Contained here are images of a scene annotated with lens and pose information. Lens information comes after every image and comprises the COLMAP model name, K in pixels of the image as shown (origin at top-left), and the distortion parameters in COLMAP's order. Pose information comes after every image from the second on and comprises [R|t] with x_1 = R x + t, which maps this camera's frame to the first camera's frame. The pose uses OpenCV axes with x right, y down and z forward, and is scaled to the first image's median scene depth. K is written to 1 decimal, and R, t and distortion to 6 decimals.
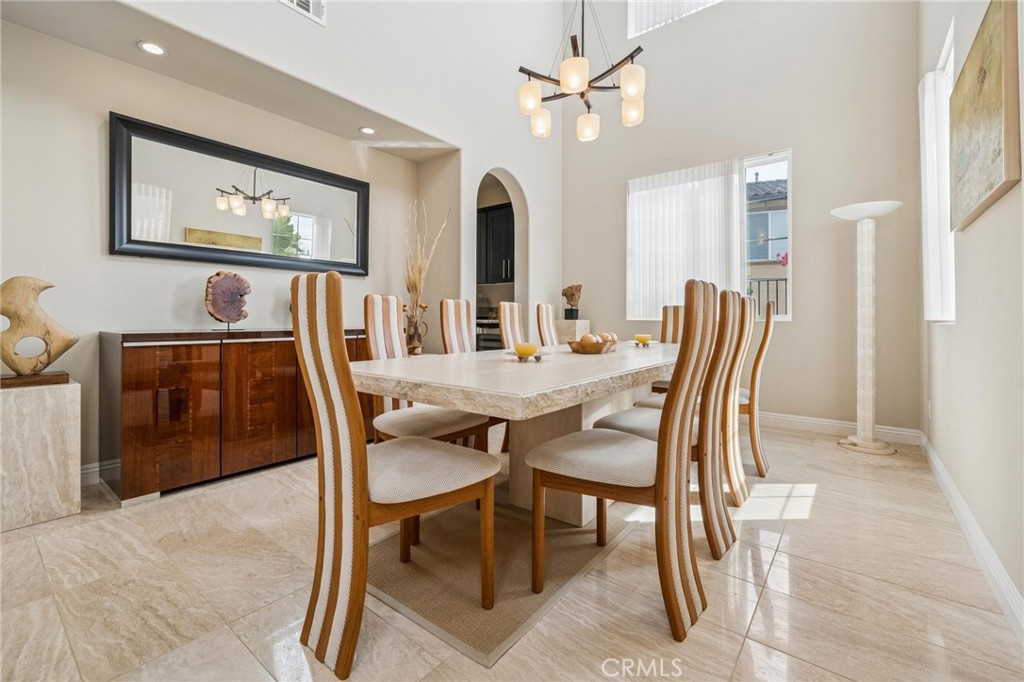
lens RADIAL K [[425.7, 0, 517.6], [0, 425.7, 316.1], [0, 0, 1]] dist [0.000503, 0.000056]
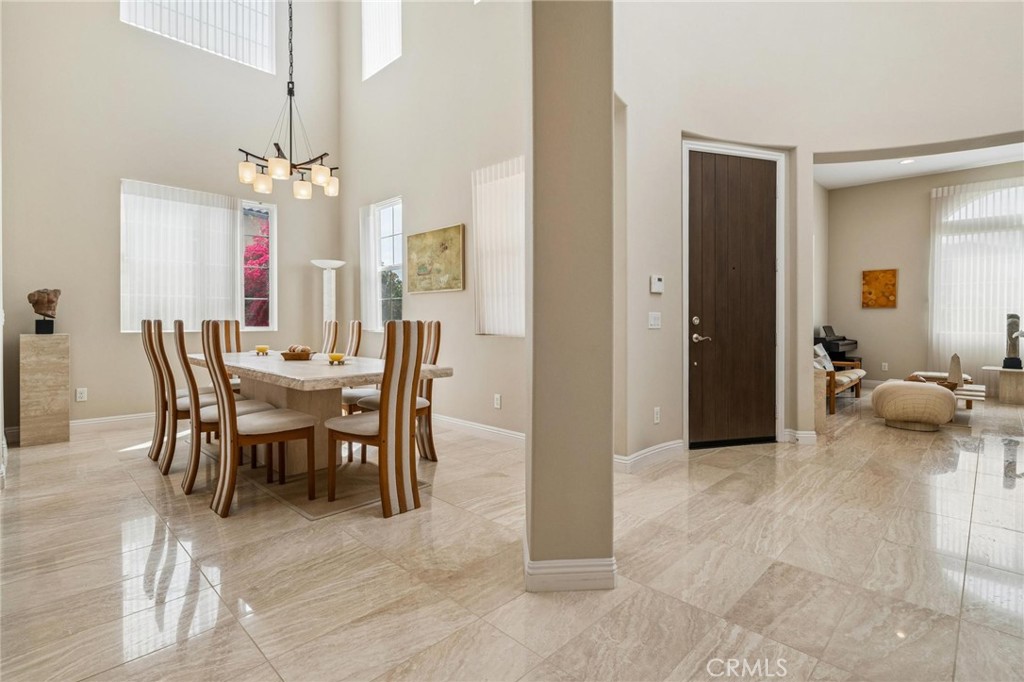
lens RADIAL K [[493.7, 0, 509.5], [0, 493.7, 320.3], [0, 0, 1]] dist [0.001079, -0.000047]
pose [[0.108923, 0.000647, 0.994050, -1.377545], [-0.005274, 0.999986, -0.000074, -0.043241], [-0.994036, -0.005234, 0.108925, 0.139980]]
